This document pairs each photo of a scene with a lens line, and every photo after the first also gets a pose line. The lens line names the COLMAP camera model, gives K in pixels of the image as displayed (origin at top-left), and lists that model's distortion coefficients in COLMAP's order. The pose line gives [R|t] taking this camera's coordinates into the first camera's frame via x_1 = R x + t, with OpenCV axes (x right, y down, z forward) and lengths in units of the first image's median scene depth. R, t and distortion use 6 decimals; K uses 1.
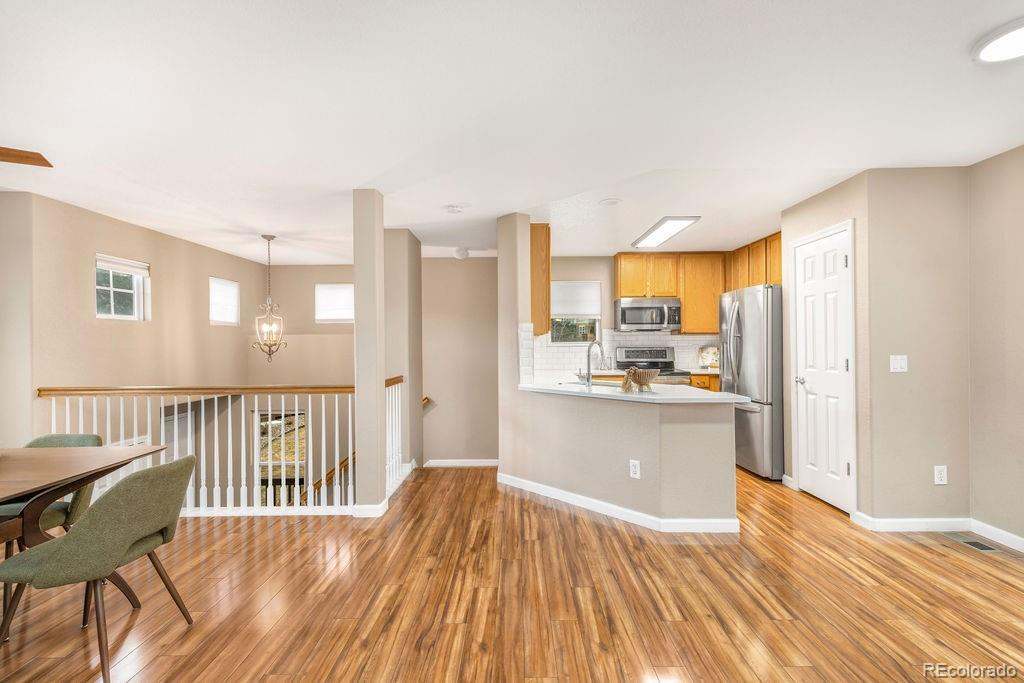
lens RADIAL K [[460.9, 0, 515.7], [0, 460.9, 336.6], [0, 0, 1]] dist [0.005409, -0.001200]
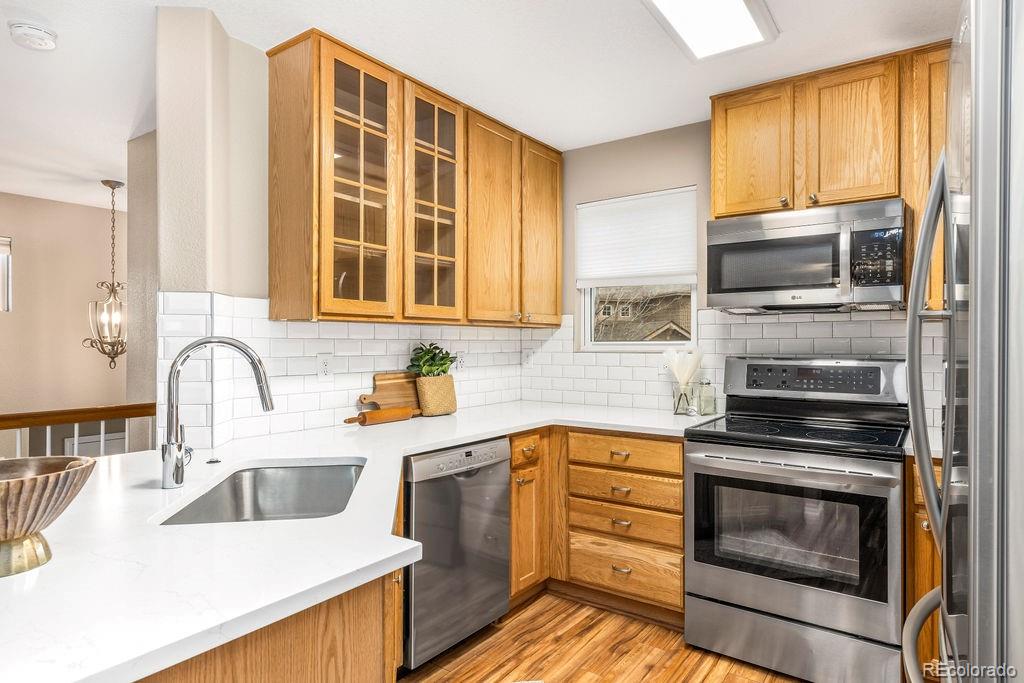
lens RADIAL K [[593.0, 0, 518.9], [0, 593.0, 337.7], [0, 0, 1]] dist [-0.002478, -0.001626]
pose [[0.808082, 0.001977, -0.589067, 0.497651], [0.001915, 0.999980, 0.005984, 0.006768], [0.589067, -0.005963, 0.808062, 0.697805]]
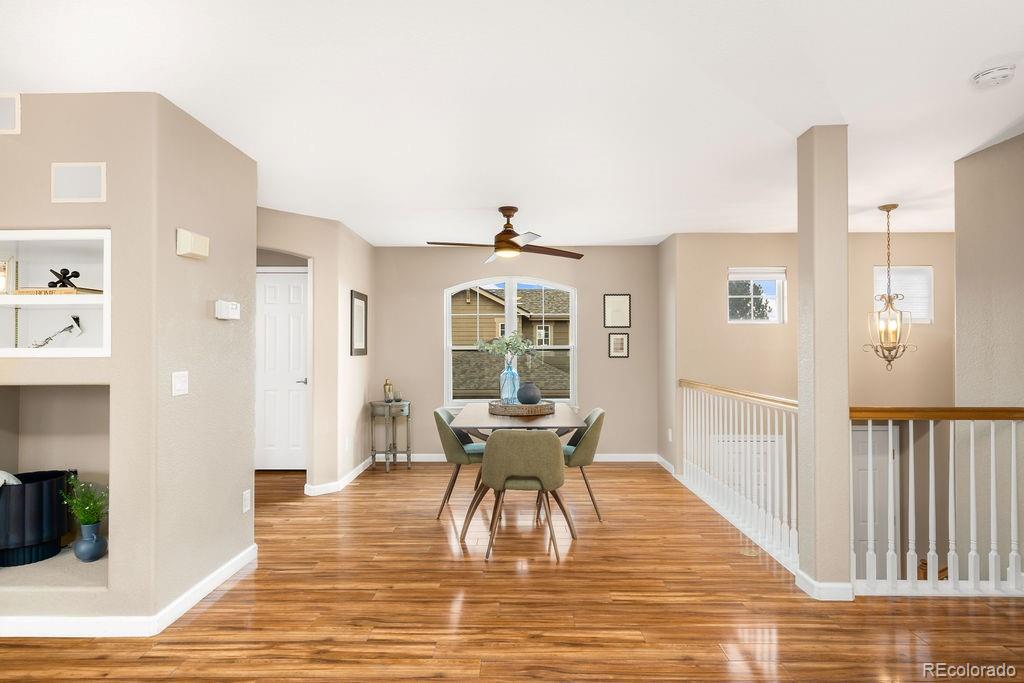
lens RADIAL K [[532.6, 0, 518.8], [0, 532.6, 341.5], [0, 0, 1]] dist [0.002236, 0.001220]
pose [[-0.007255, -0.003505, -0.999968, 0.377445], [0.014566, 0.999887, -0.003610, 0.001104], [0.999868, -0.014592, -0.007203, 0.421589]]
